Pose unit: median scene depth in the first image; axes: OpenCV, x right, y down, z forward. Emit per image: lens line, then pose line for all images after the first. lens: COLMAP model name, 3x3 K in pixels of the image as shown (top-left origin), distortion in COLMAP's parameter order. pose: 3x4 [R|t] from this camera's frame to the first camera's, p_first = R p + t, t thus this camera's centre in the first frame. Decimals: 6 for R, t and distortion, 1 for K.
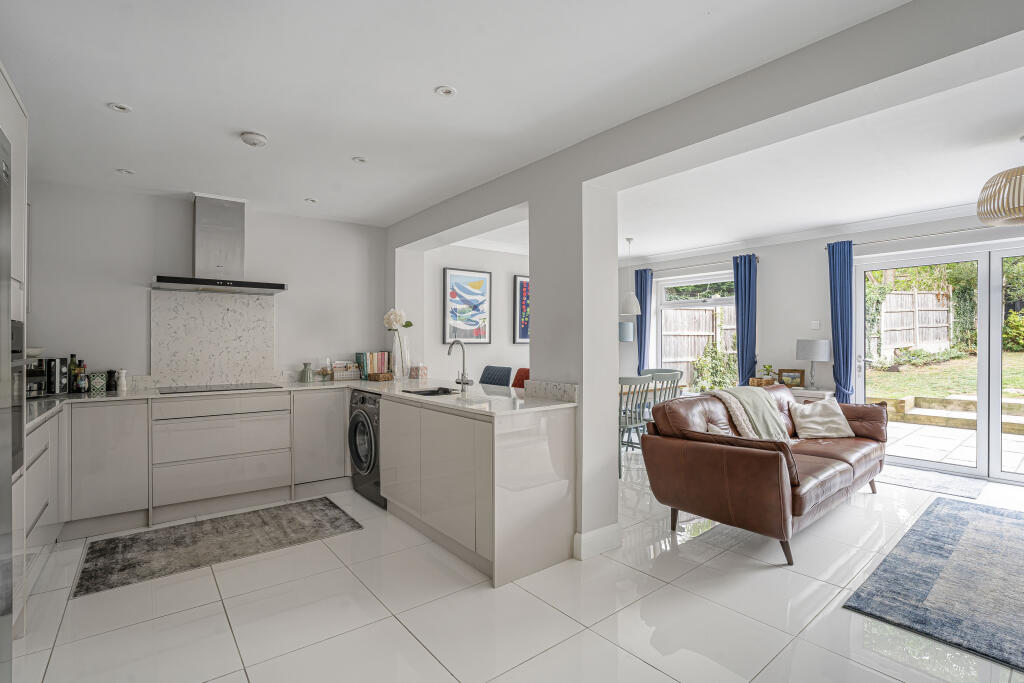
lens RADIAL K [[477.8, 0, 512.0], [0, 477.8, 341.5], [0, 0, 1]] dist [-0.068399, 0.019957]
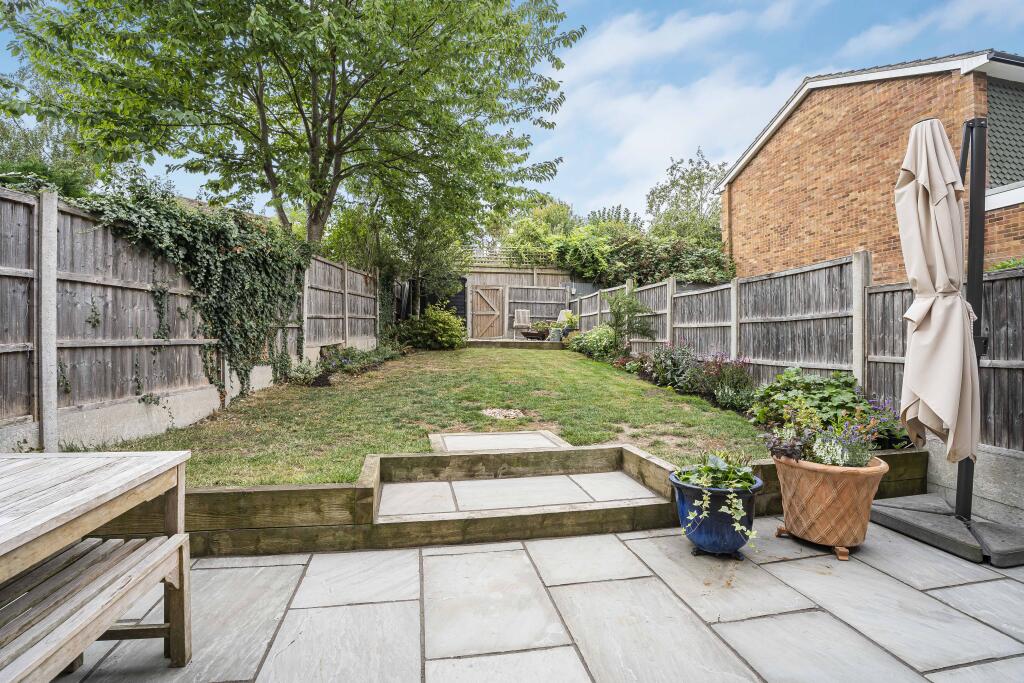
lens RADIAL K [[477.8, 0, 512.0], [0, 477.8, 341.5], [0, 0, 1]] dist [-0.068399, 0.019957]
pose [[0.449195, 0.003472, 0.893427, 1.063196], [-0.004751, 0.999988, -0.001497, 0.023320], [-0.893421, -0.003572, 0.449206, 1.364207]]
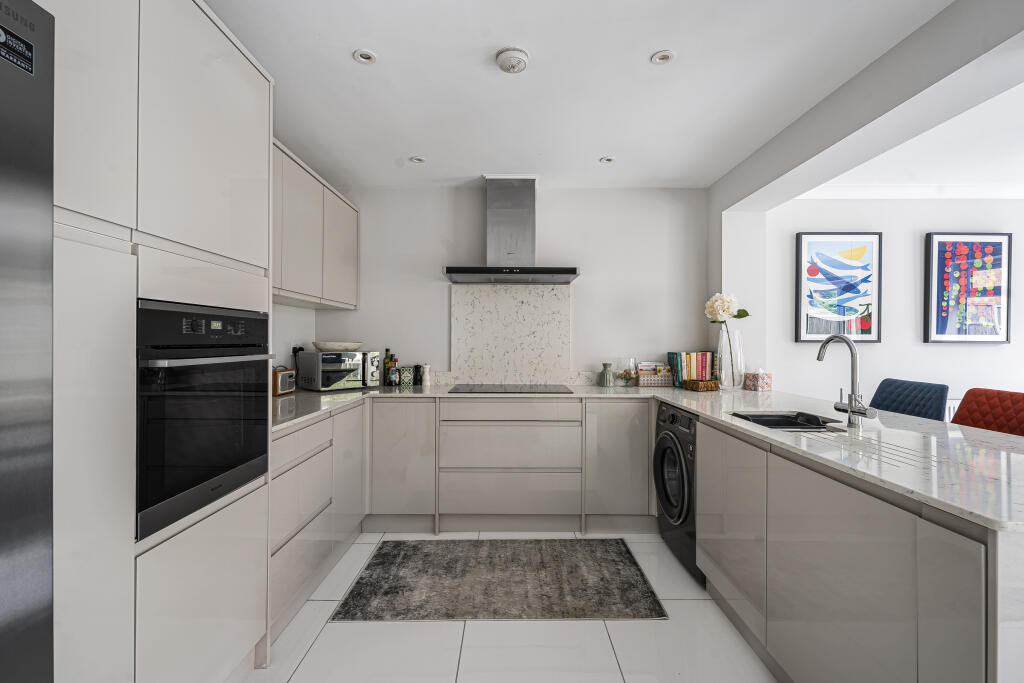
lens RADIAL K [[462.7, 0, 512.0], [0, 462.7, 341.5], [0, 0, 1]] dist [0.009170, -0.000367]
pose [[0.786791, 0.007551, -0.617173, -0.067090], [-0.004819, 0.999970, 0.006090, 0.002871], [0.617200, -0.001817, 0.786804, 0.270043]]
